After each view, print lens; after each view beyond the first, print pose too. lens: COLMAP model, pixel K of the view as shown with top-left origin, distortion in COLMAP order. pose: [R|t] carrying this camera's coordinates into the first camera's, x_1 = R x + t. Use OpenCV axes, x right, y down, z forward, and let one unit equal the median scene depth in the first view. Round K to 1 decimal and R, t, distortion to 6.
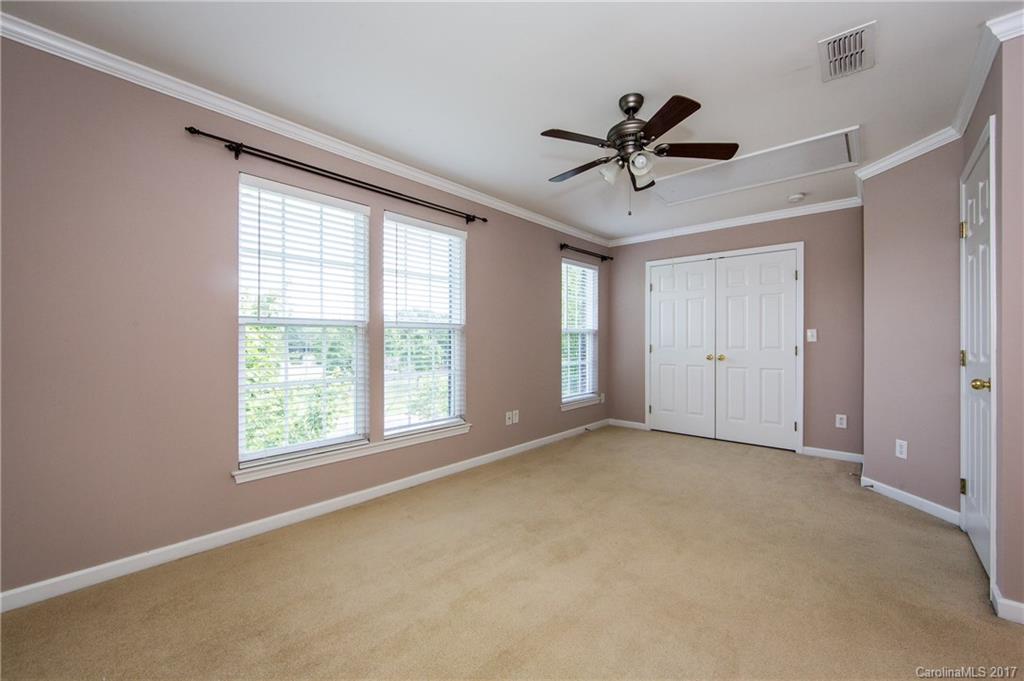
lens RADIAL K [[410.7, 0, 519.0], [0, 410.7, 339.7], [0, 0, 1]] dist [-0.000622, -0.000036]
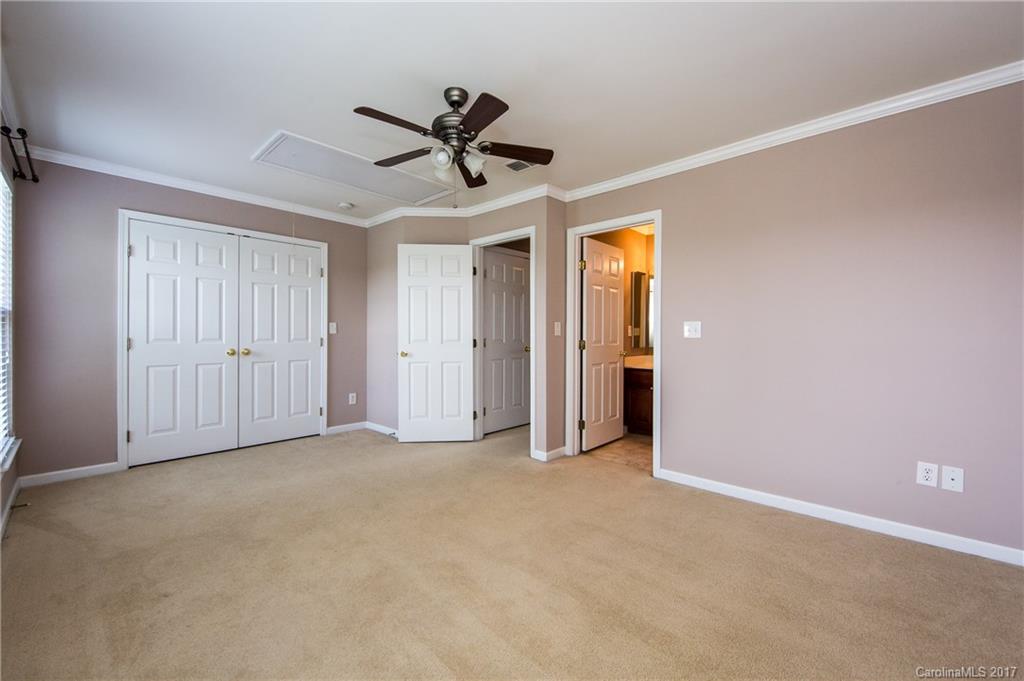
lens RADIAL K [[410.7, 0, 519.0], [0, 410.7, 339.7], [0, 0, 1]] dist [-0.000622, -0.000036]
pose [[0.016872, -0.016308, 0.999725, -0.410921], [-0.010042, 0.999814, 0.016478, -0.002682], [-0.999807, -0.010318, 0.016706, 0.465656]]
